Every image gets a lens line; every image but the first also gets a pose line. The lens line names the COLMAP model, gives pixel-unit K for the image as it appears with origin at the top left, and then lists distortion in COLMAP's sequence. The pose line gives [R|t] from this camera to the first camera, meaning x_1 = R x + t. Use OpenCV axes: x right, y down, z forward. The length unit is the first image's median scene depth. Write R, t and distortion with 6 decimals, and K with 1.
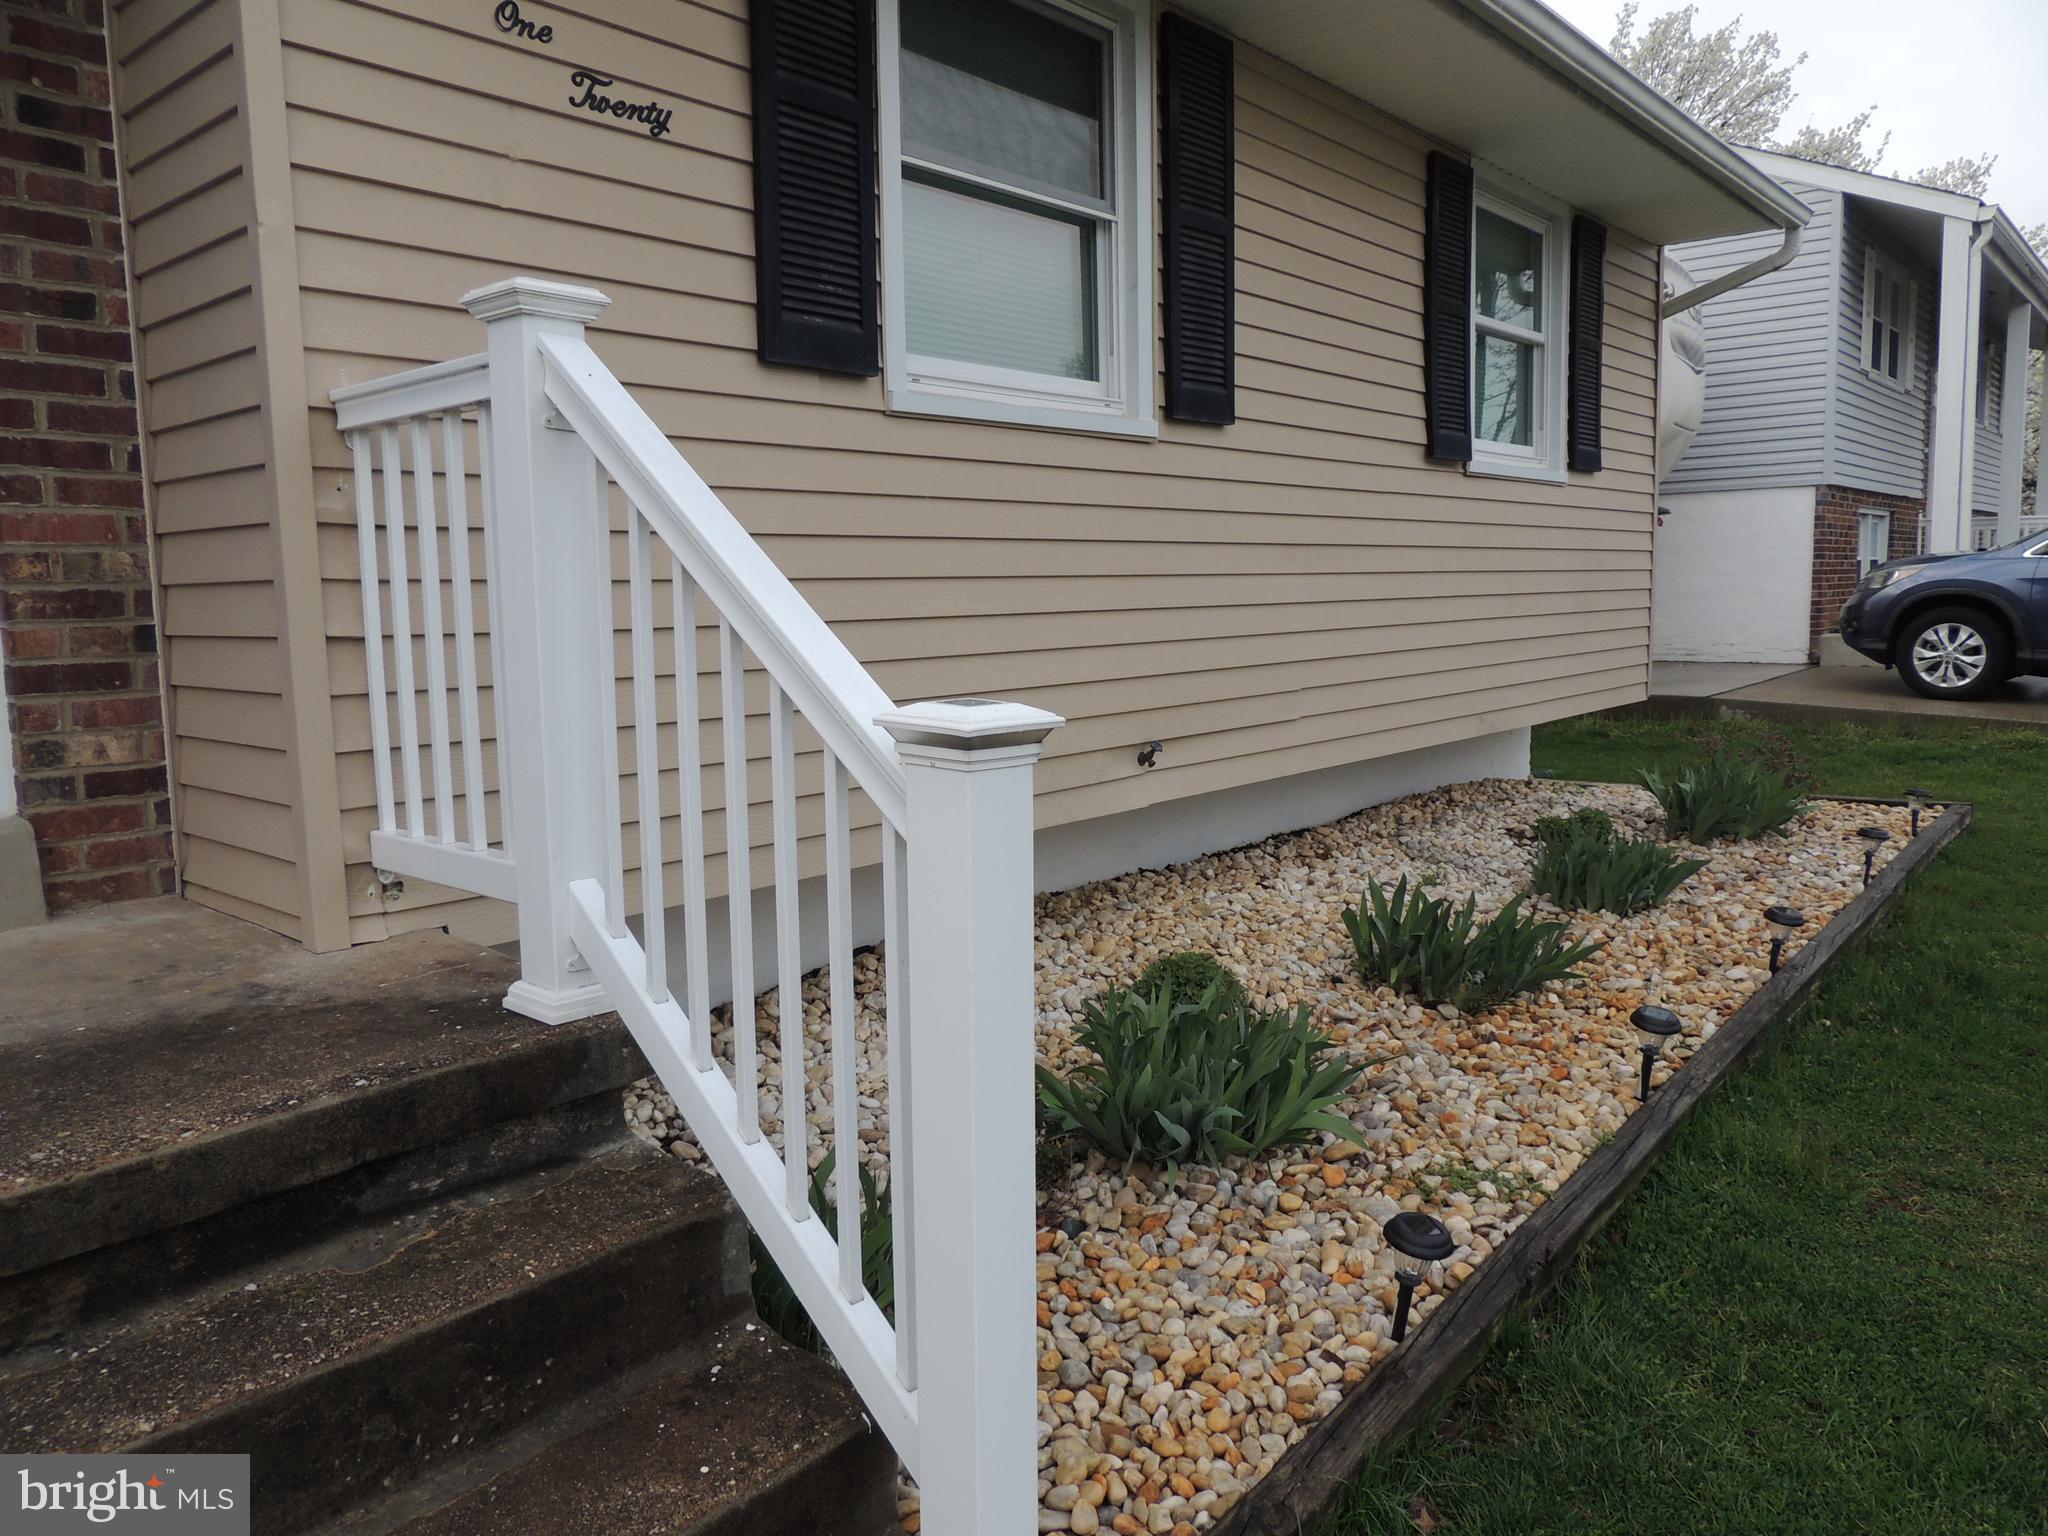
lens RADIAL K [[1463.1, 0, 1037.0], [0, 1463.1, 771.1], [0, 0, 1]] dist [-0.016254, 0.005277]
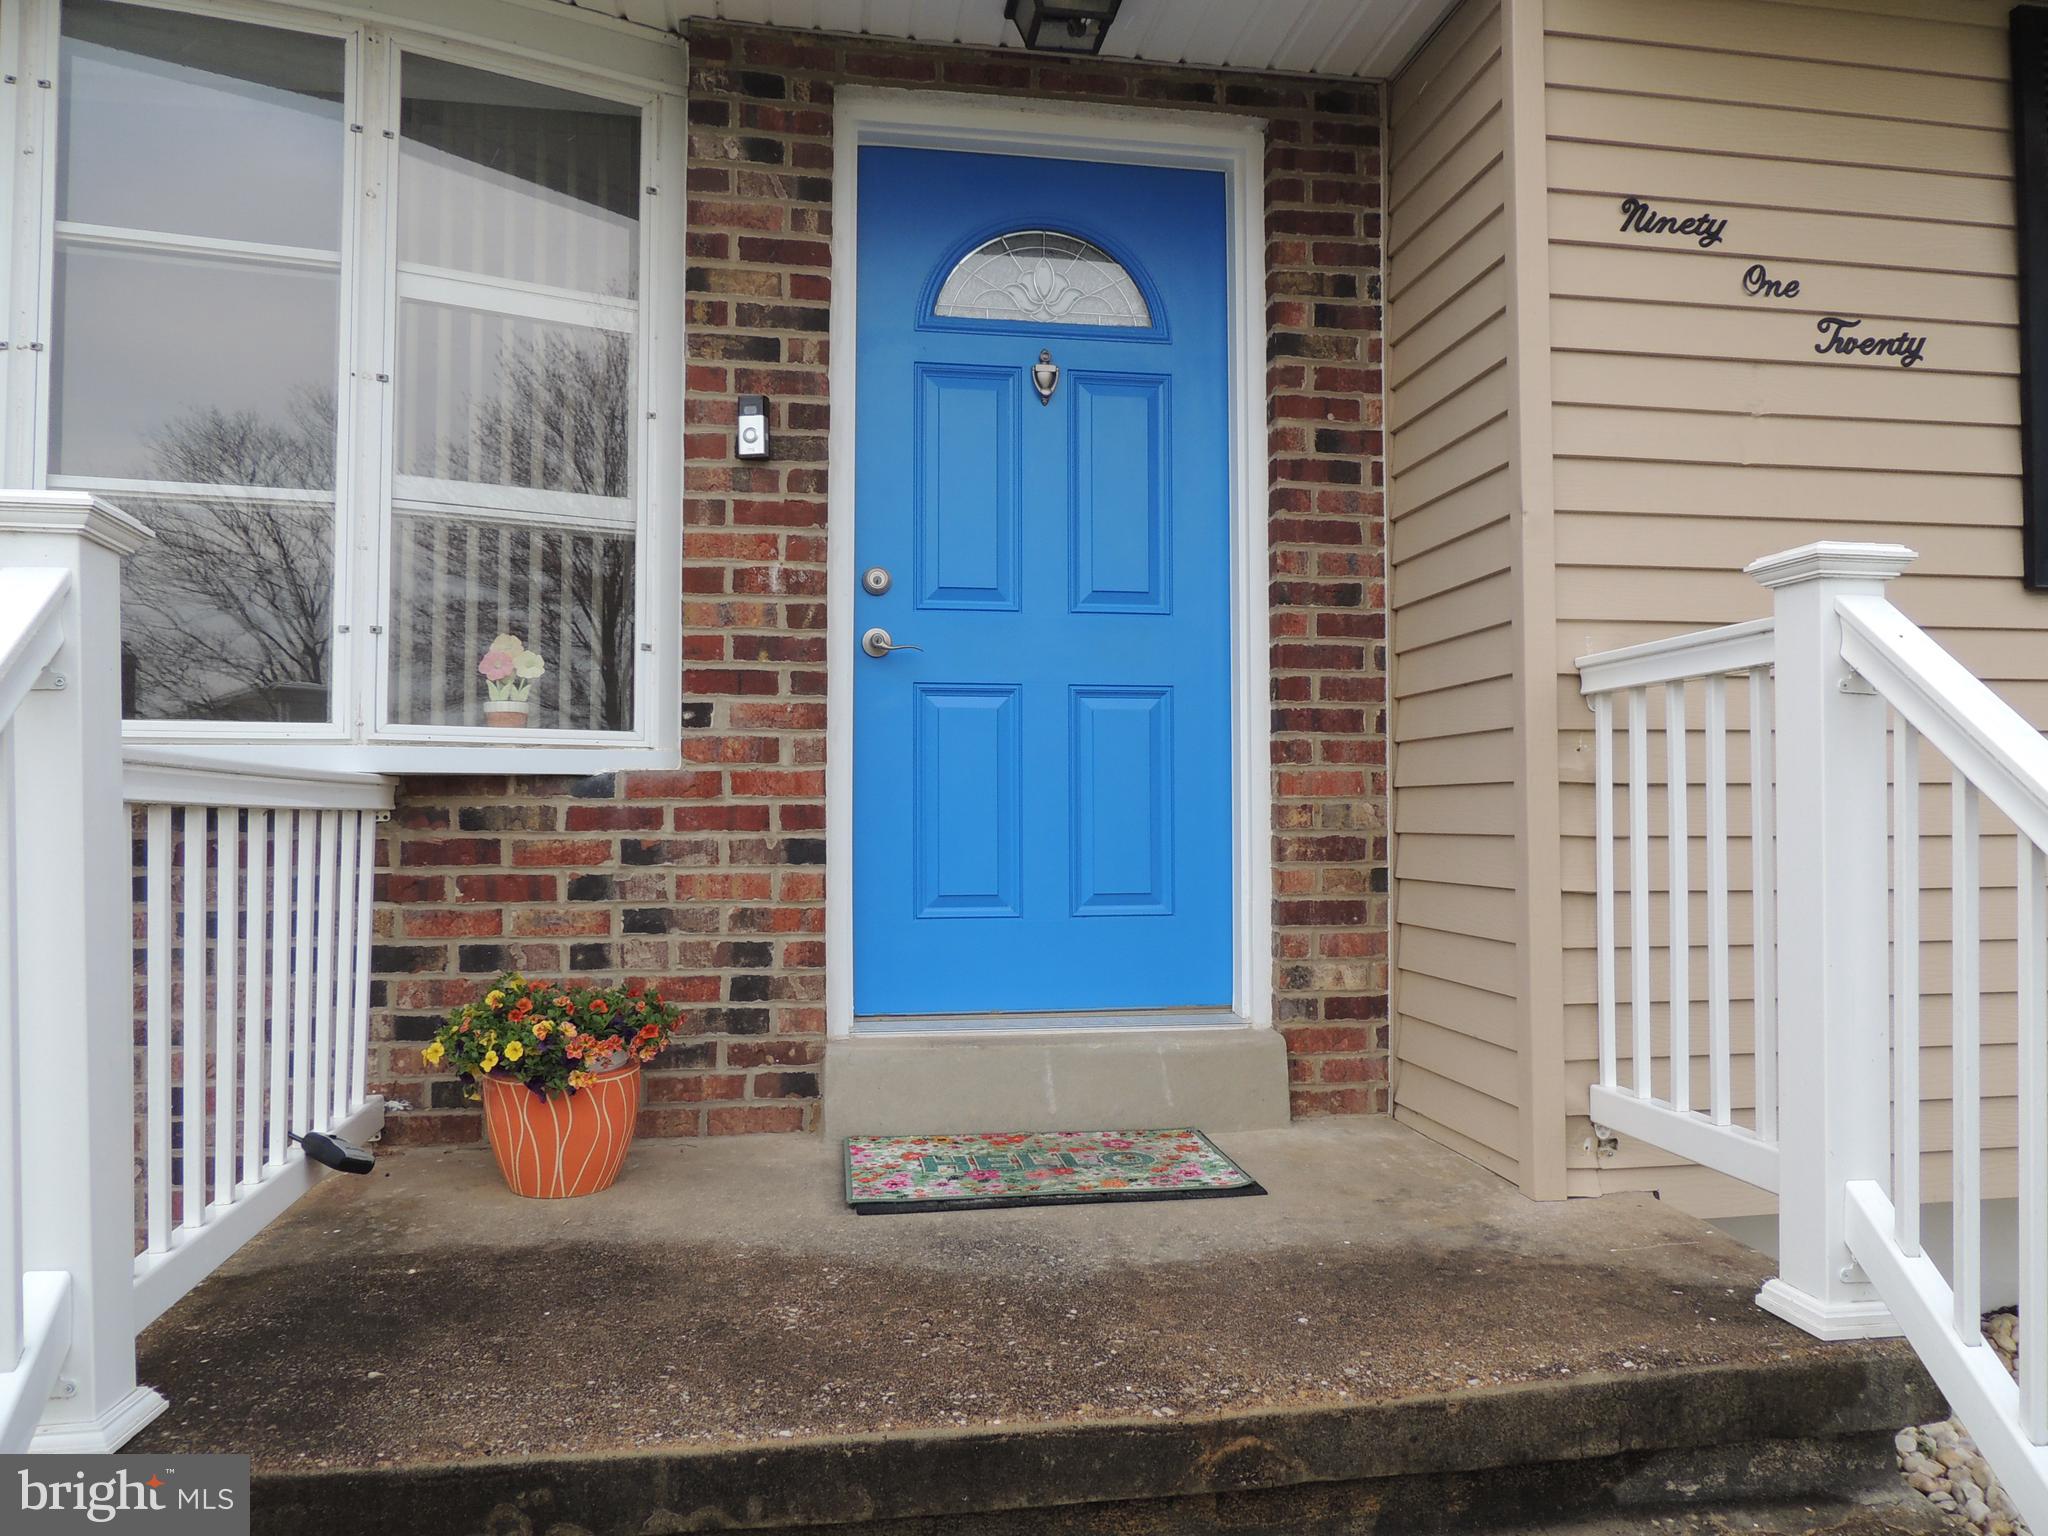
lens RADIAL K [[1463.1, 0, 1037.0], [0, 1463.1, 771.1], [0, 0, 1]] dist [-0.016254, 0.005277]
pose [[0.769343, -0.008230, -0.638783, -0.106047], [-0.083491, 0.990045, -0.113311, -0.026544], [0.633357, 0.140507, 0.760997, -0.035775]]
